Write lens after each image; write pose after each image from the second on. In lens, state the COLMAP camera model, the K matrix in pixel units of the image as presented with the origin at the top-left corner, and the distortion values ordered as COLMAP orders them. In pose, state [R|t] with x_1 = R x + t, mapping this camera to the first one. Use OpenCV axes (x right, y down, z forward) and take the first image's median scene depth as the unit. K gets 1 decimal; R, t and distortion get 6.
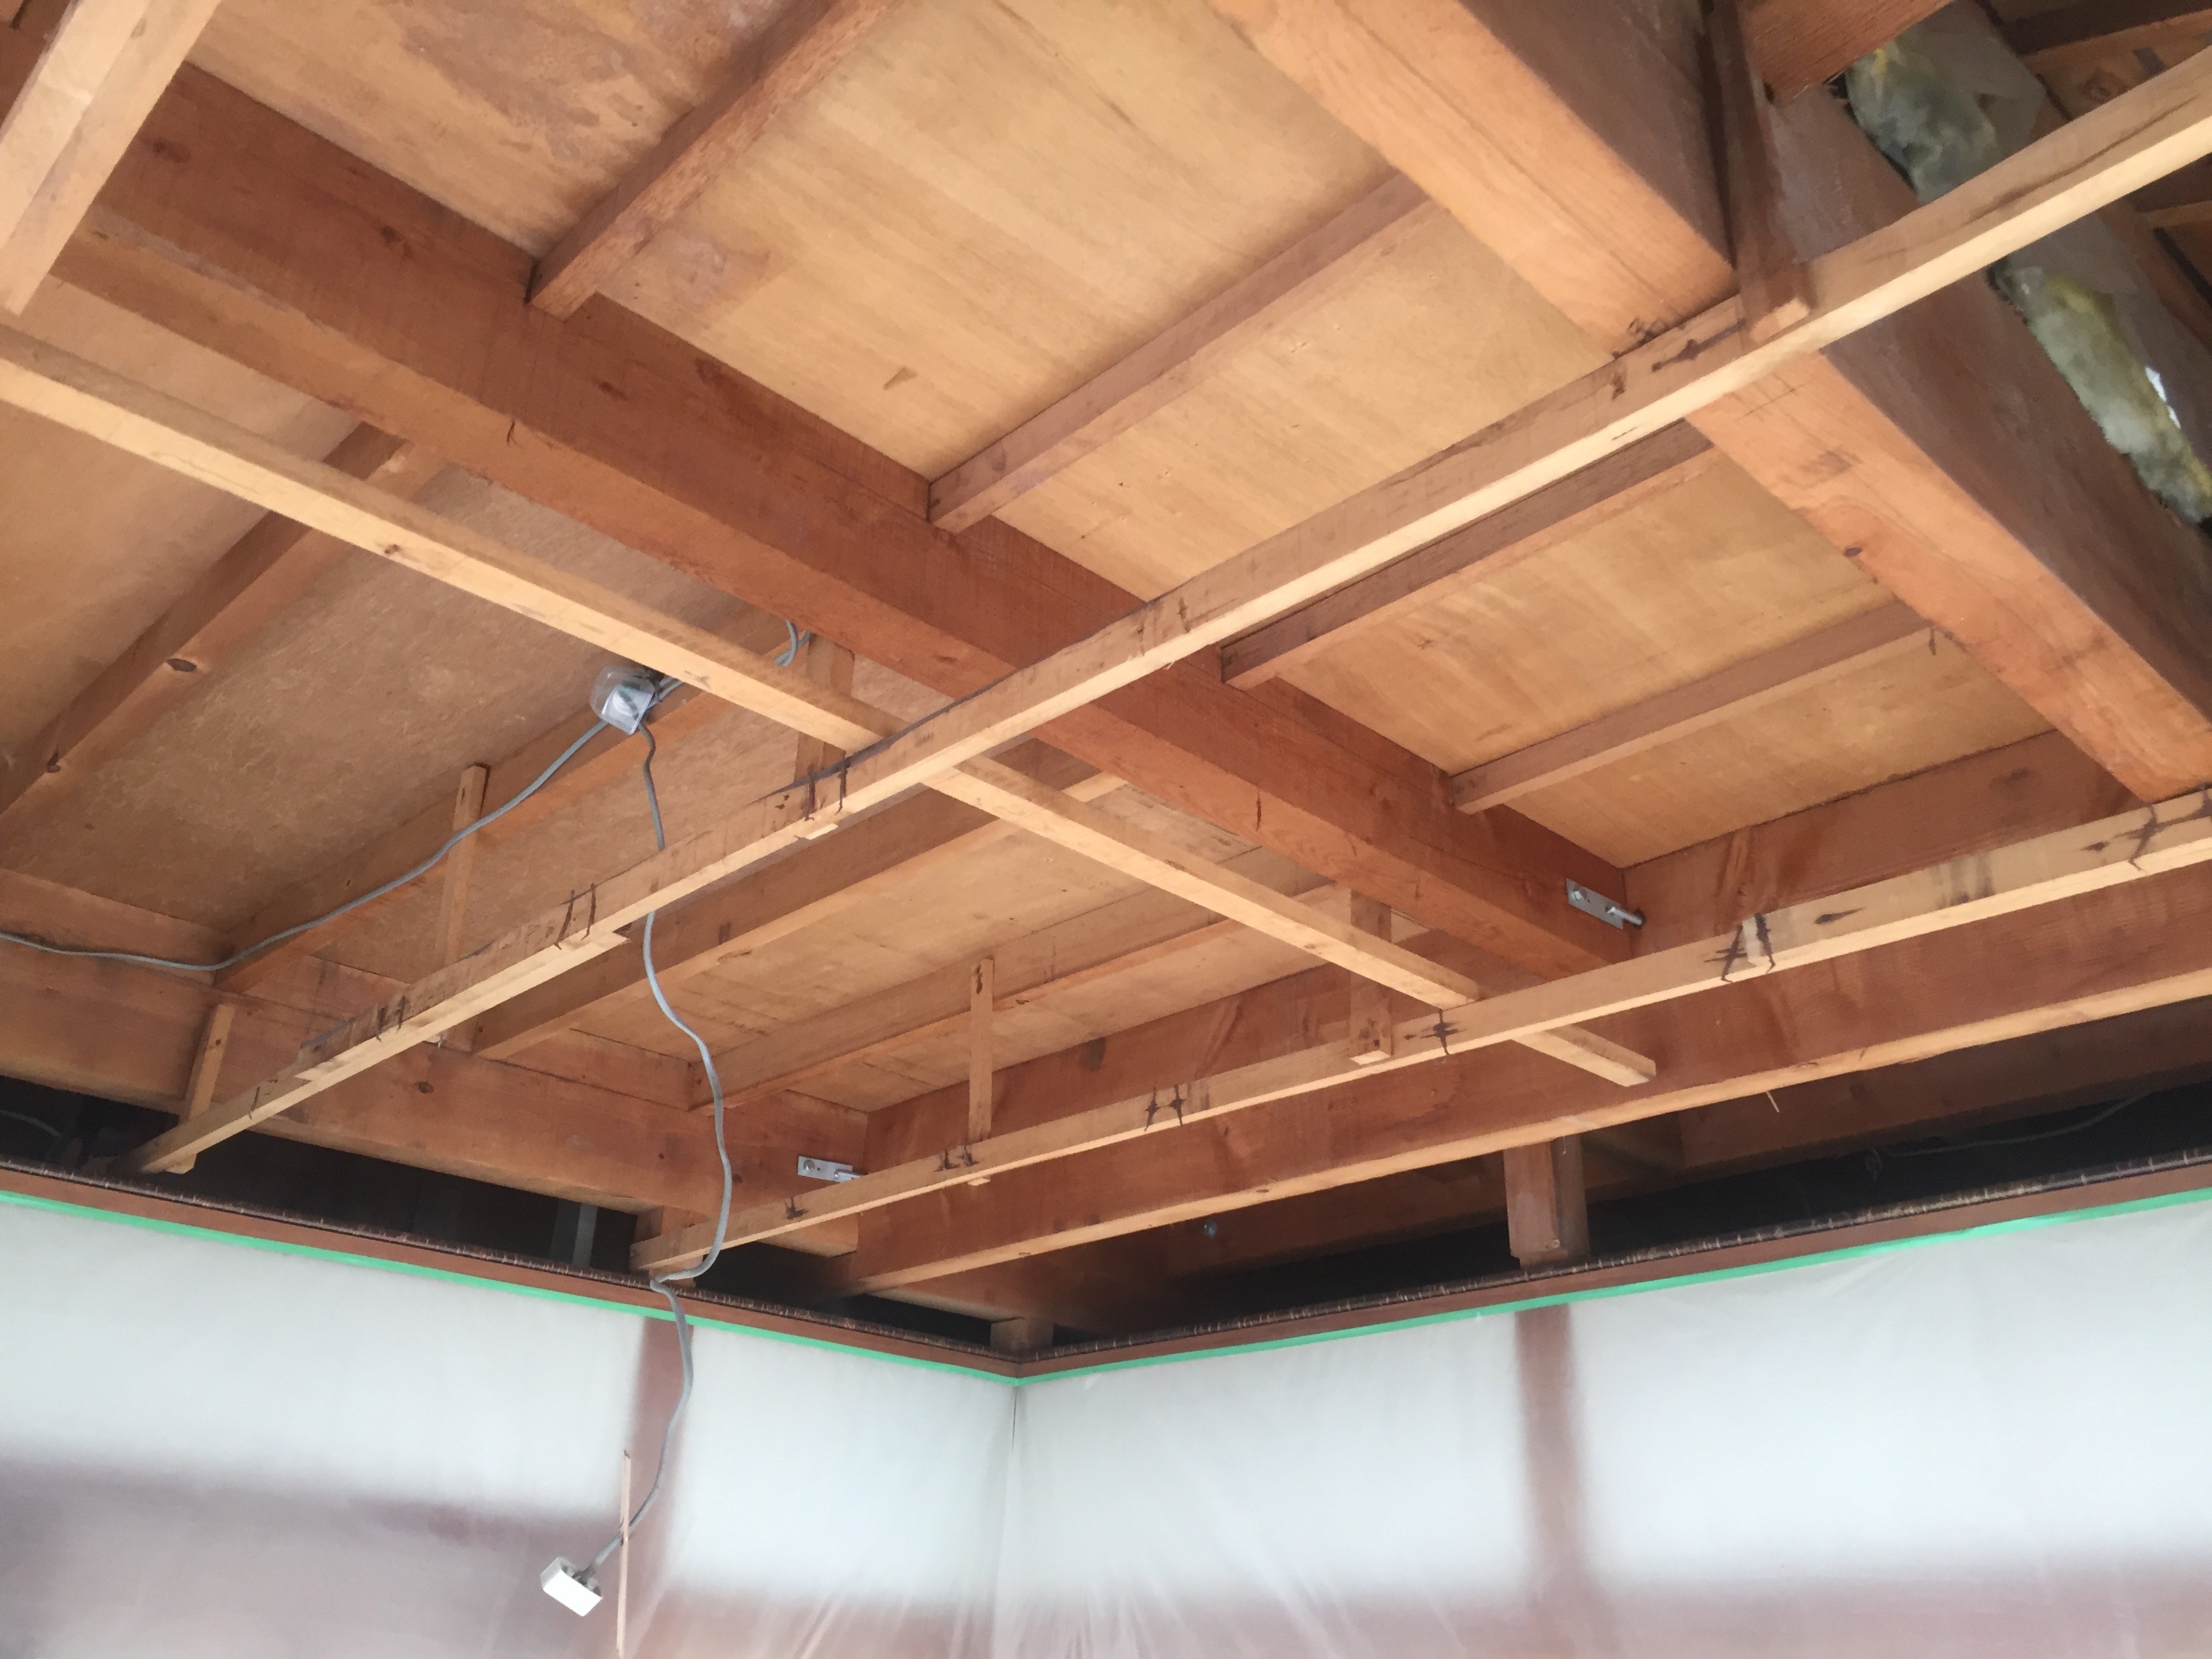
lens RADIAL K [[1850.2, 0, 1096.1], [0, 1850.2, 830.4], [0, 0, 1]] dist [0.118081, -0.124568]
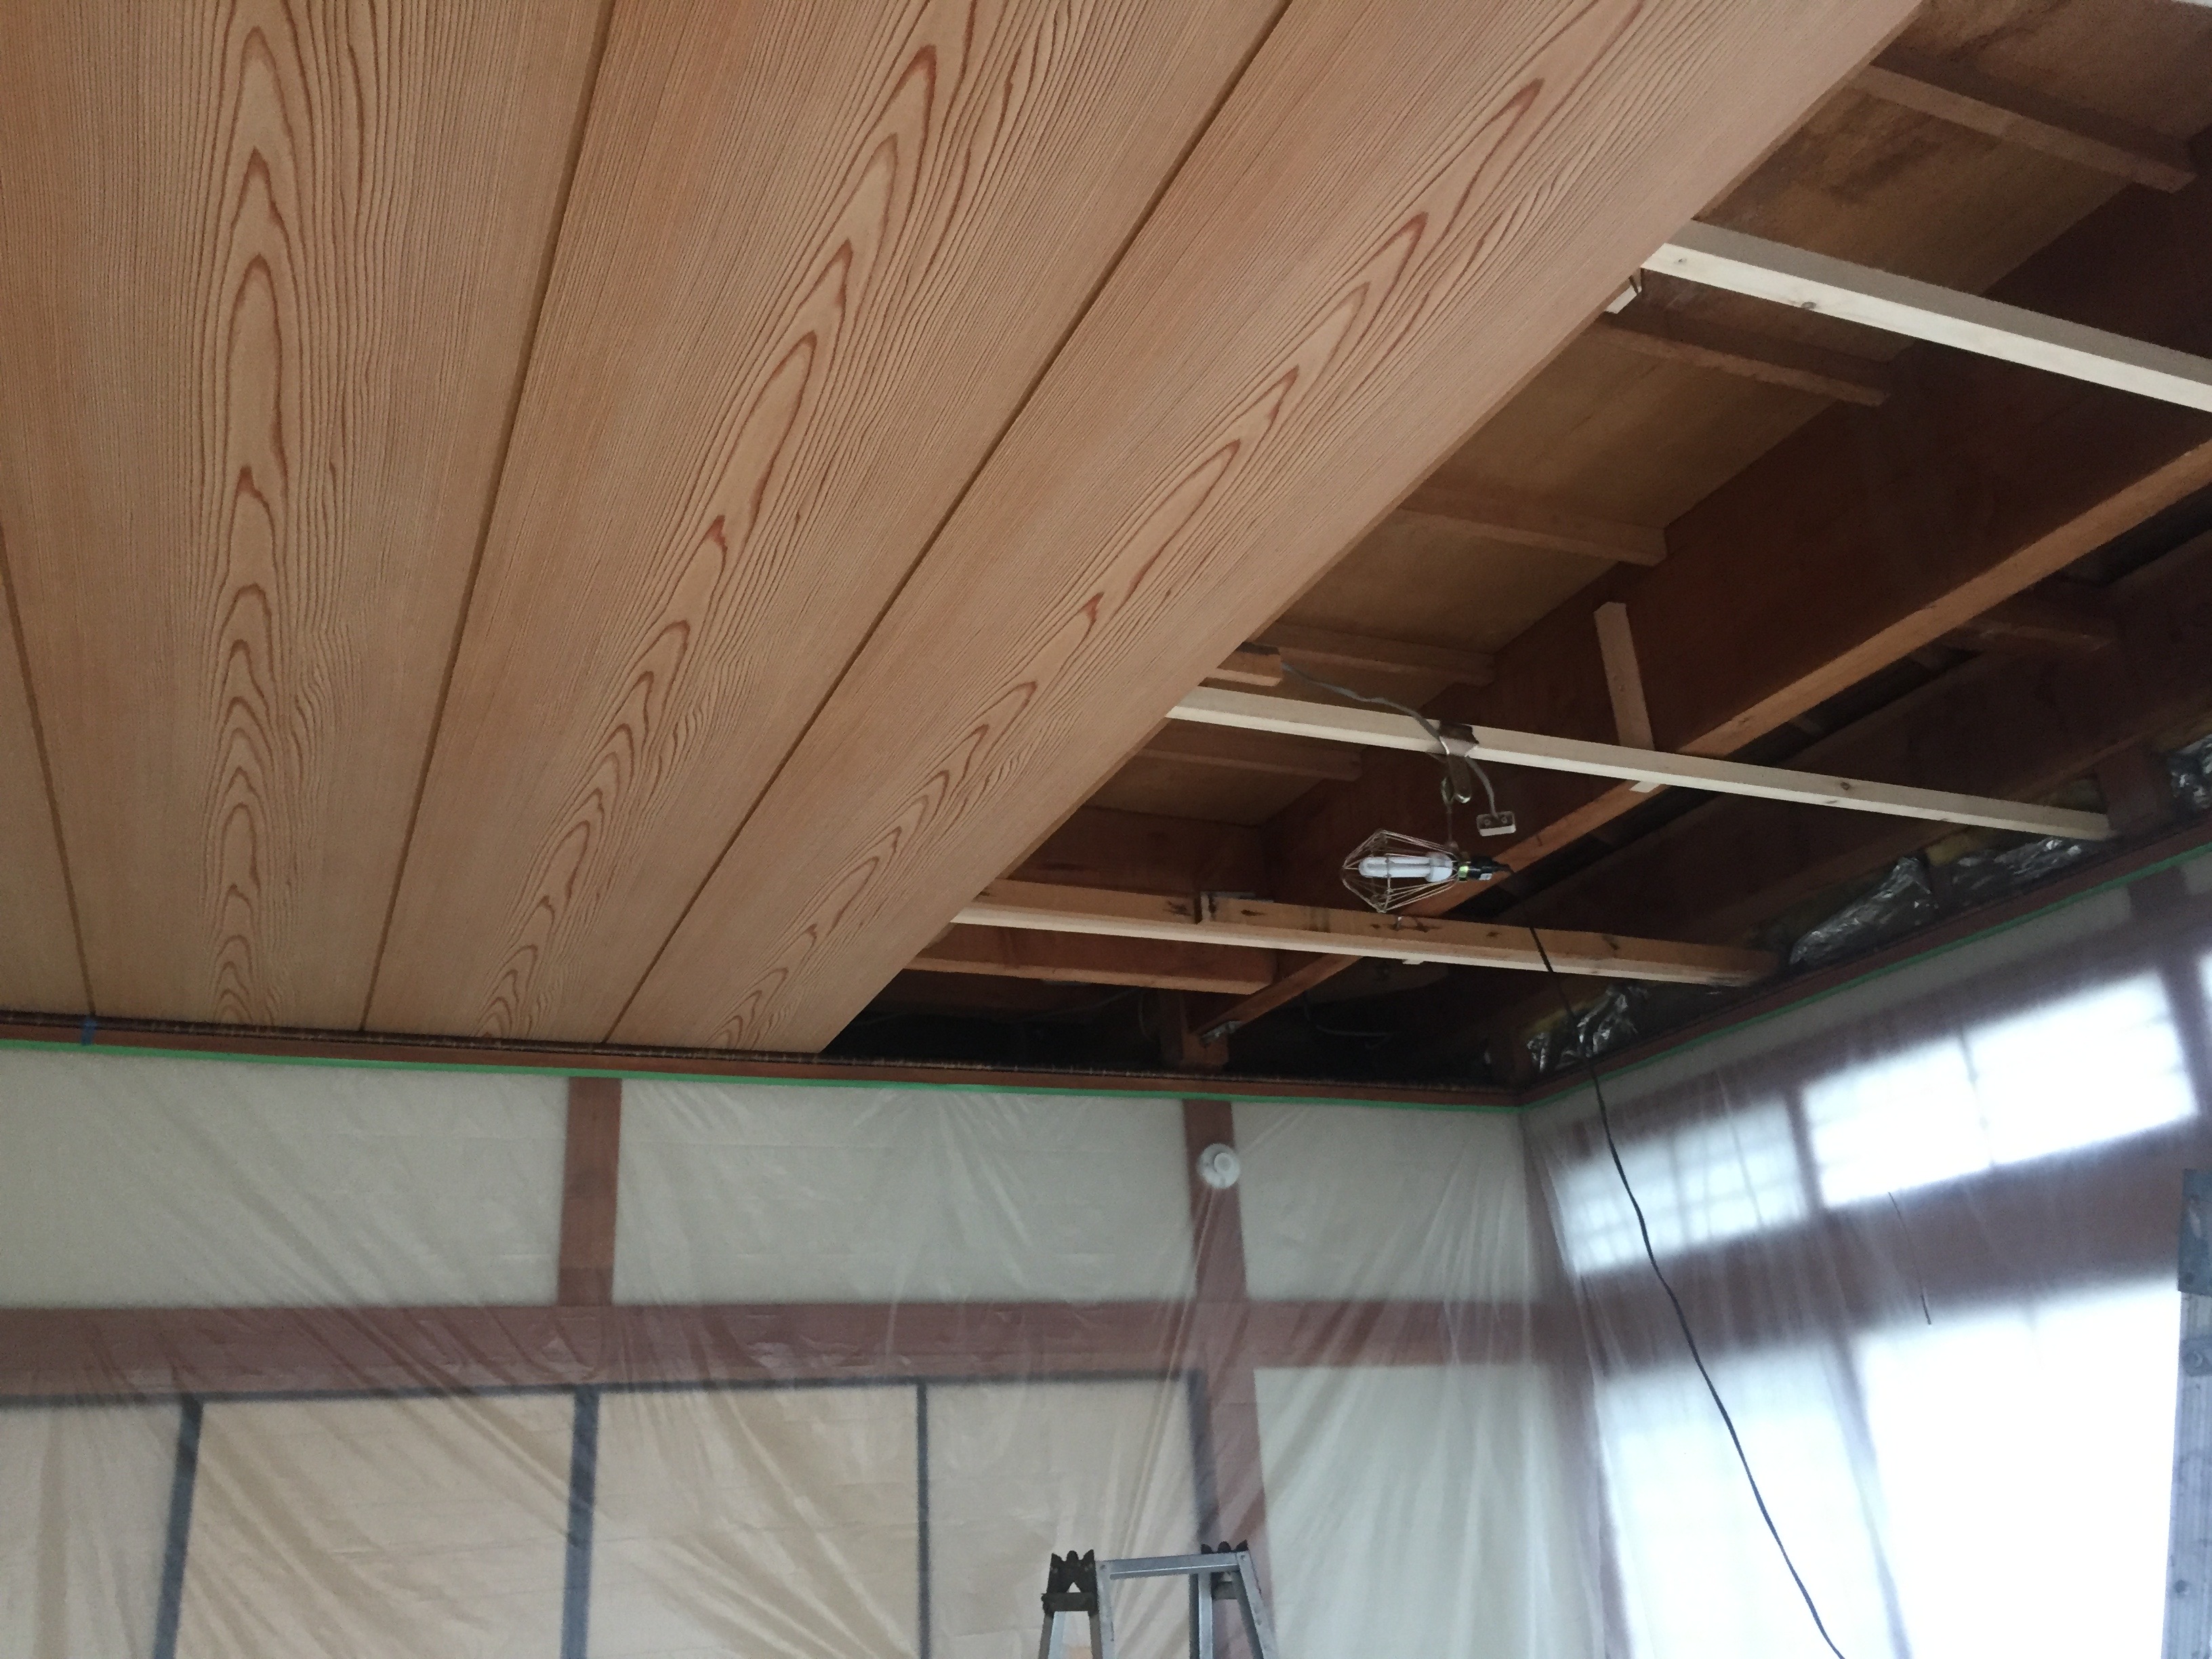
lens RADIAL K [[1850.2, 0, 1096.1], [0, 1850.2, 830.4], [0, 0, 1]] dist [0.118081, -0.124568]
pose [[0.333084, 0.301327, 0.893453, -1.254433], [-0.355315, 0.917820, -0.177082, 0.344016], [-0.873388, -0.258474, 0.412777, 0.463105]]
